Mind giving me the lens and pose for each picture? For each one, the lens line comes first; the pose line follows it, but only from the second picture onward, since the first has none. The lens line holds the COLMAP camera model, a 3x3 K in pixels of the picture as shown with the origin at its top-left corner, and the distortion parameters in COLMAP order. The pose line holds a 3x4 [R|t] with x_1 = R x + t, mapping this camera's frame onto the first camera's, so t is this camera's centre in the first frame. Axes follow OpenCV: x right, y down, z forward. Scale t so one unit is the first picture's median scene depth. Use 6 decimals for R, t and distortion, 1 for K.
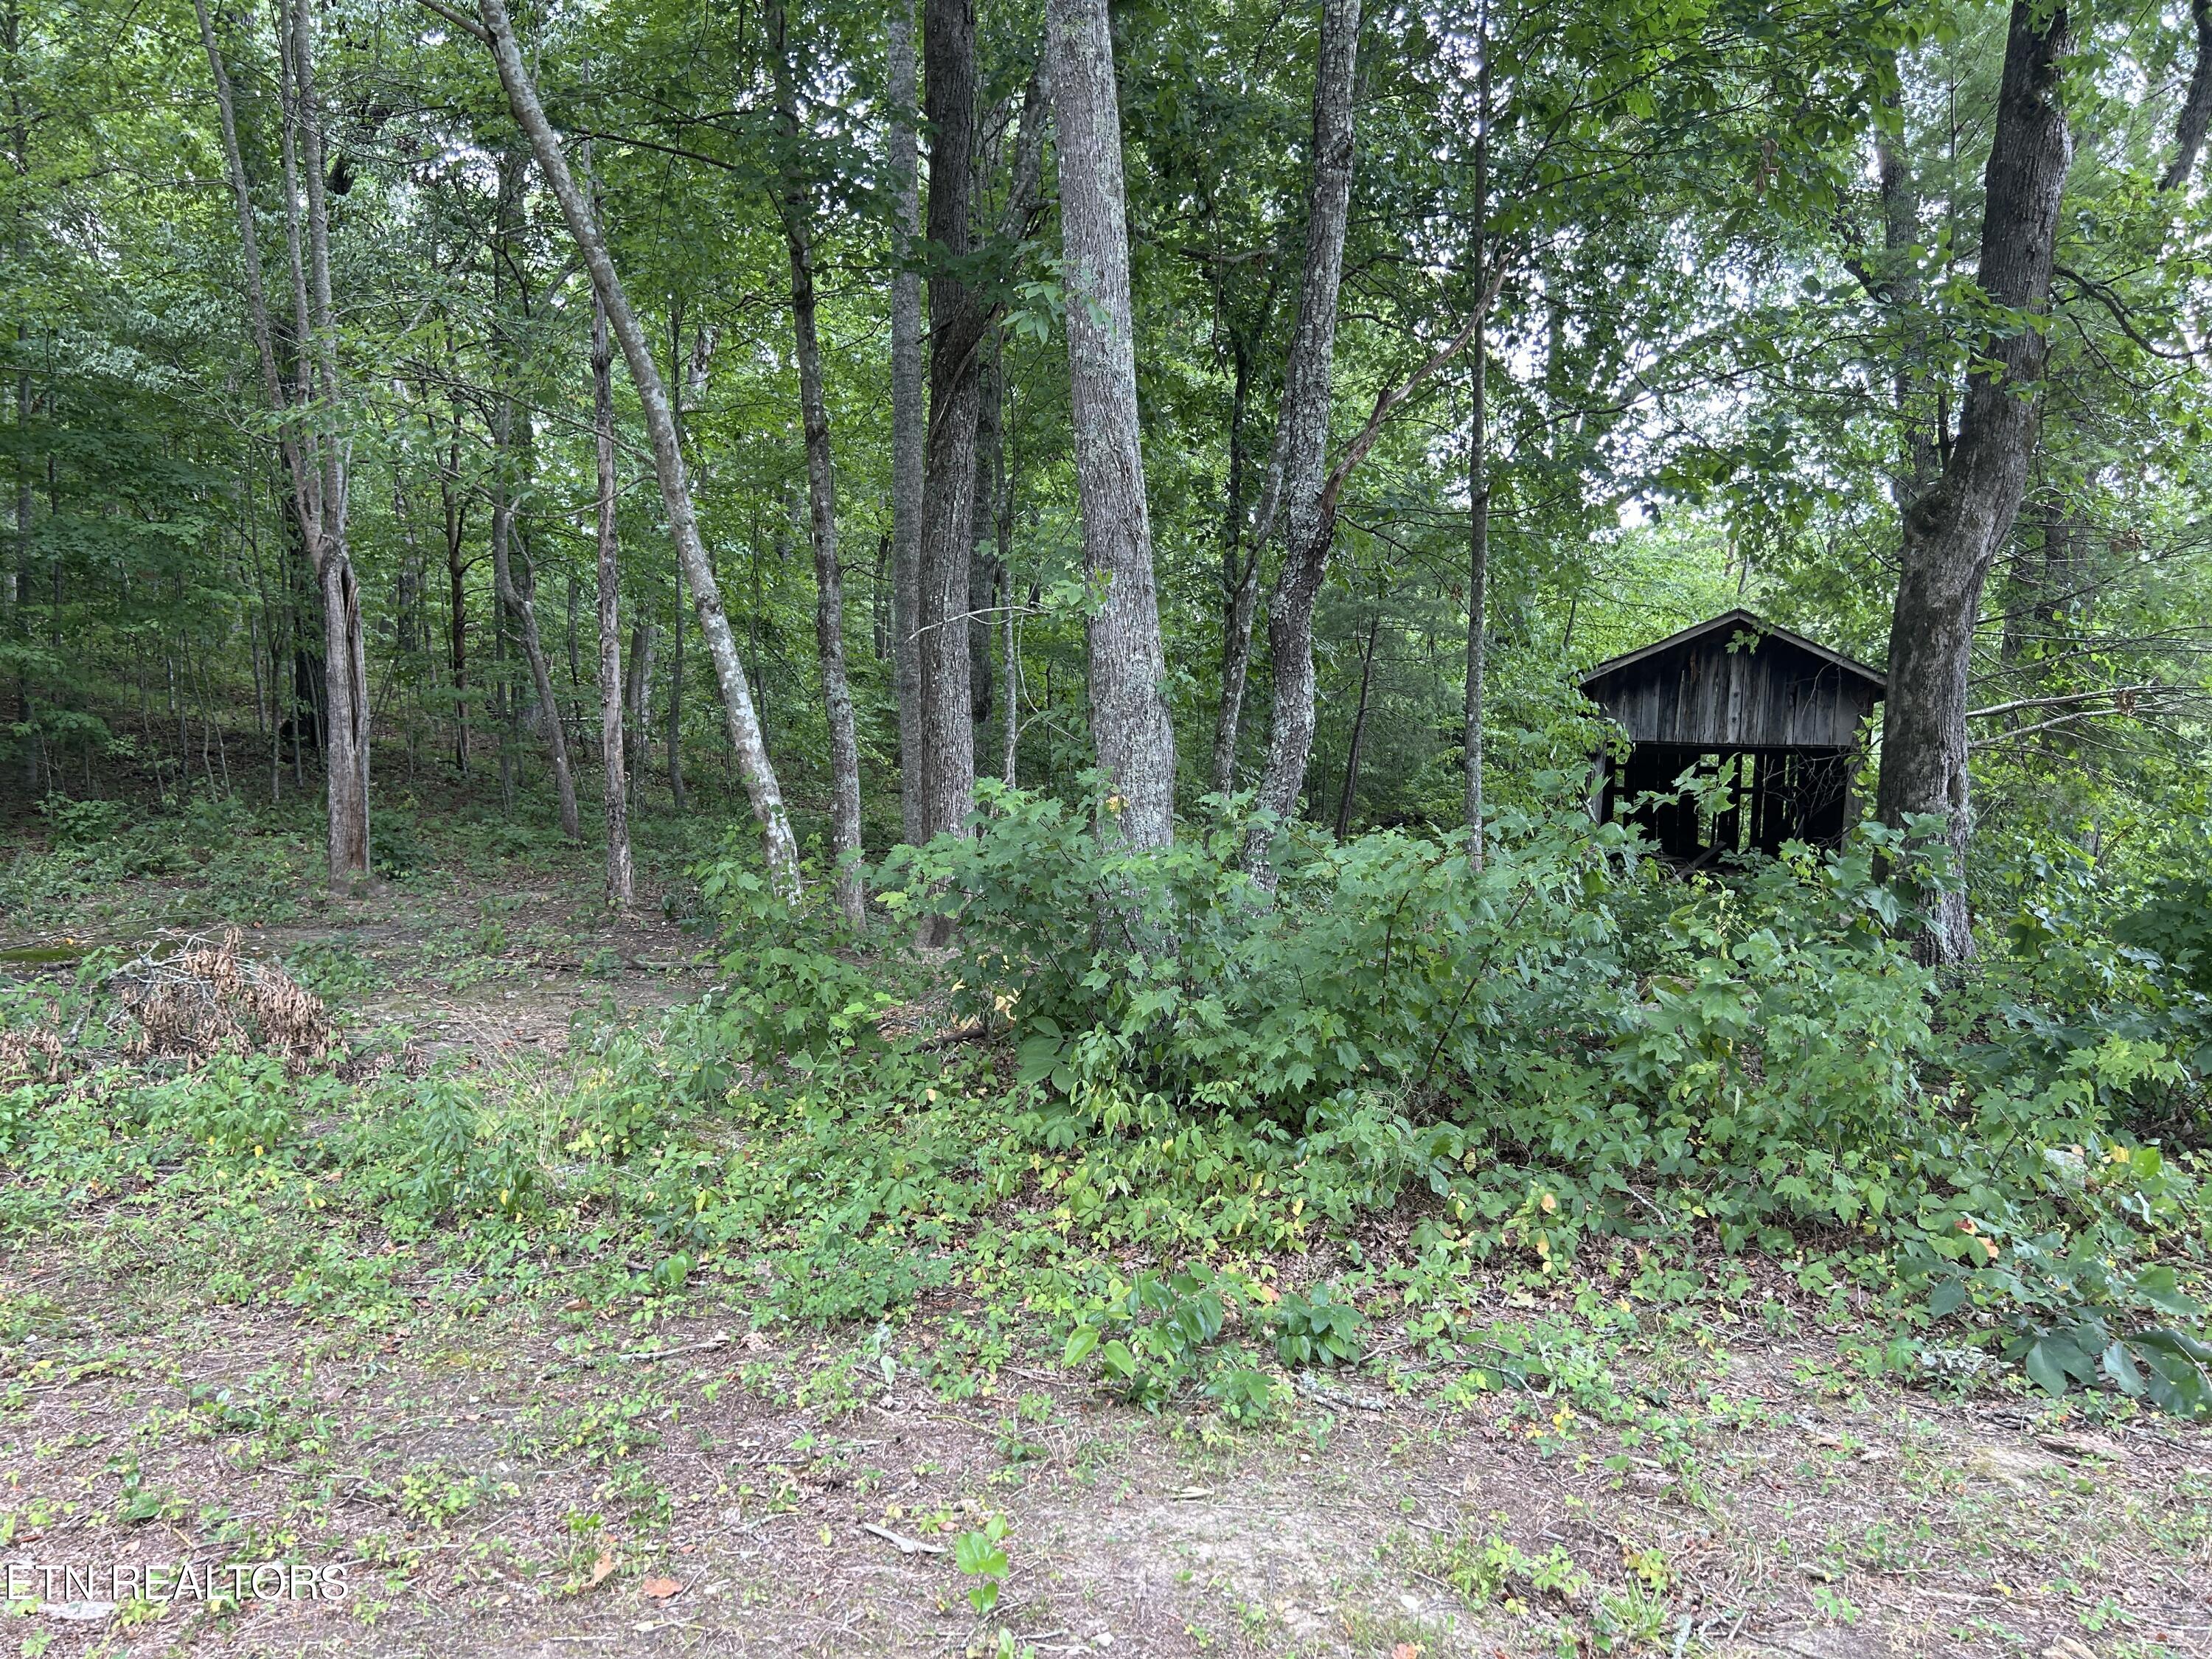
lens RADIAL K [[1728.0, 0, 1111.7], [0, 1728.0, 832.0], [0, 0, 1]] dist [0.097323, -0.204255]
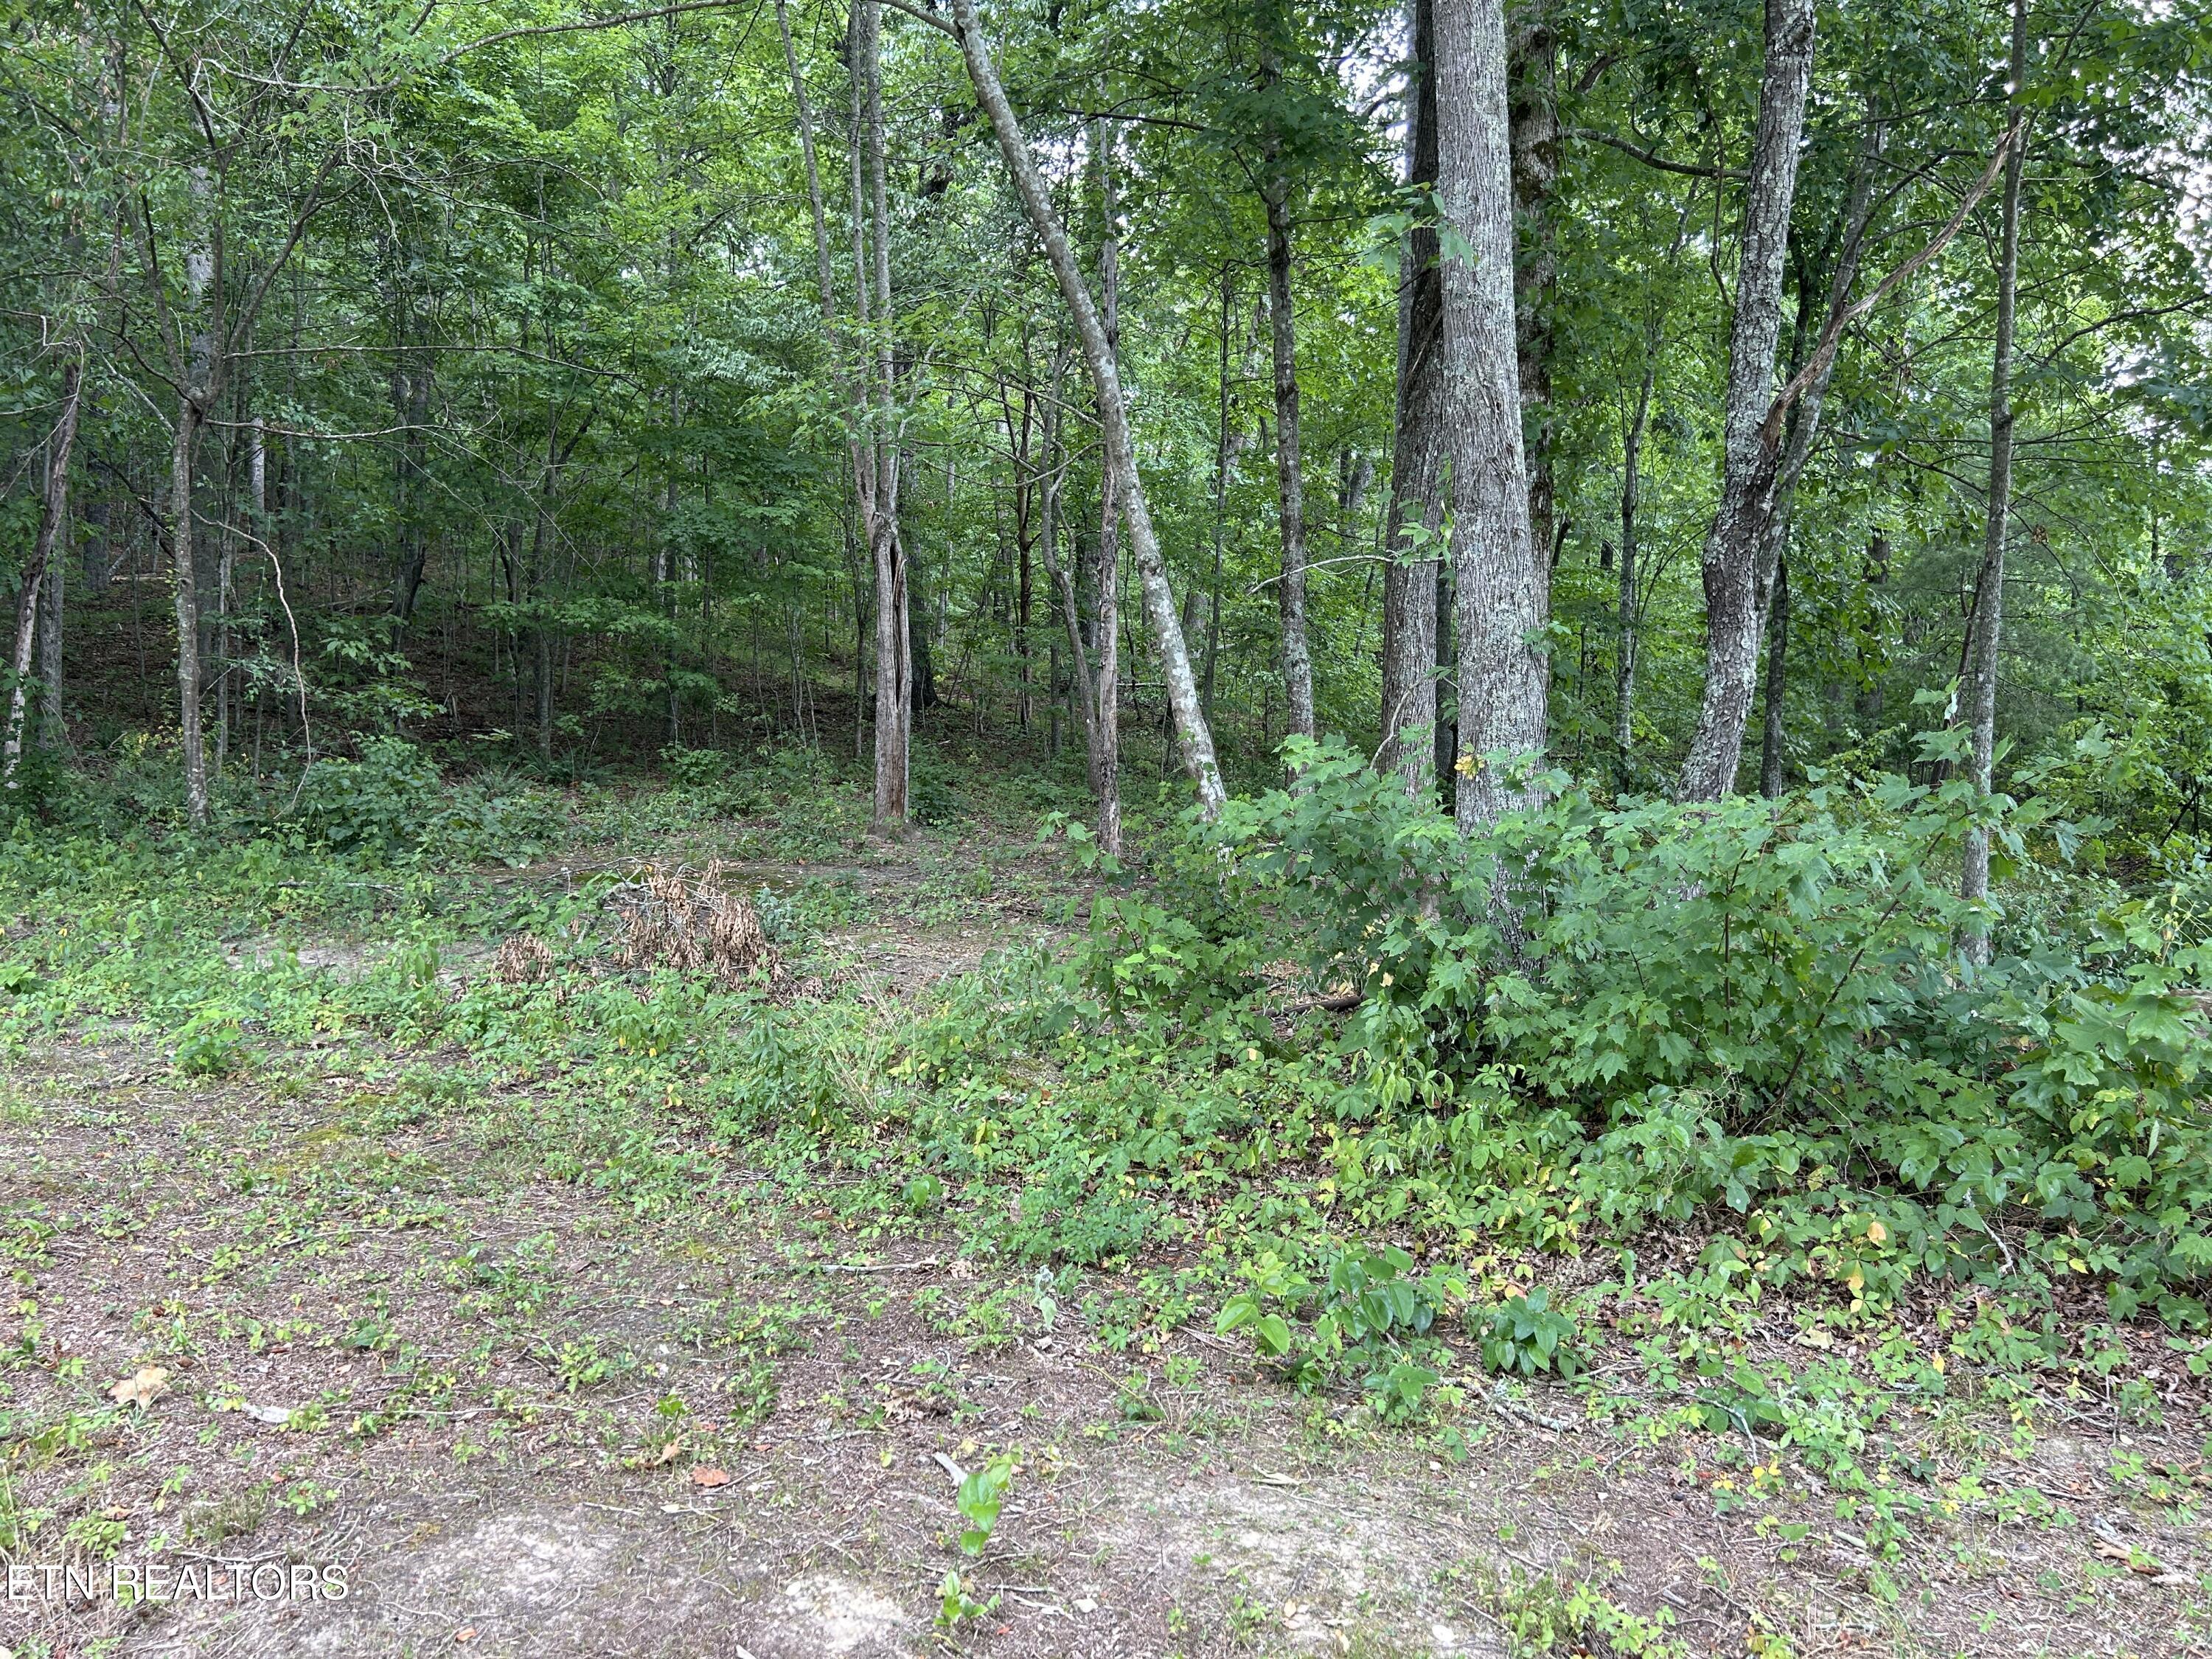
lens RADIAL K [[1726.5, 0, 1114.7], [0, 1726.5, 849.6], [0, 0, 1]] dist [0.005265, -0.003357]
pose [[0.932341, 0.039690, -0.359396, 0.187402], [-0.030222, 0.999033, 0.031927, 0.006861], [0.360316, -0.018905, 0.932639, 0.066508]]
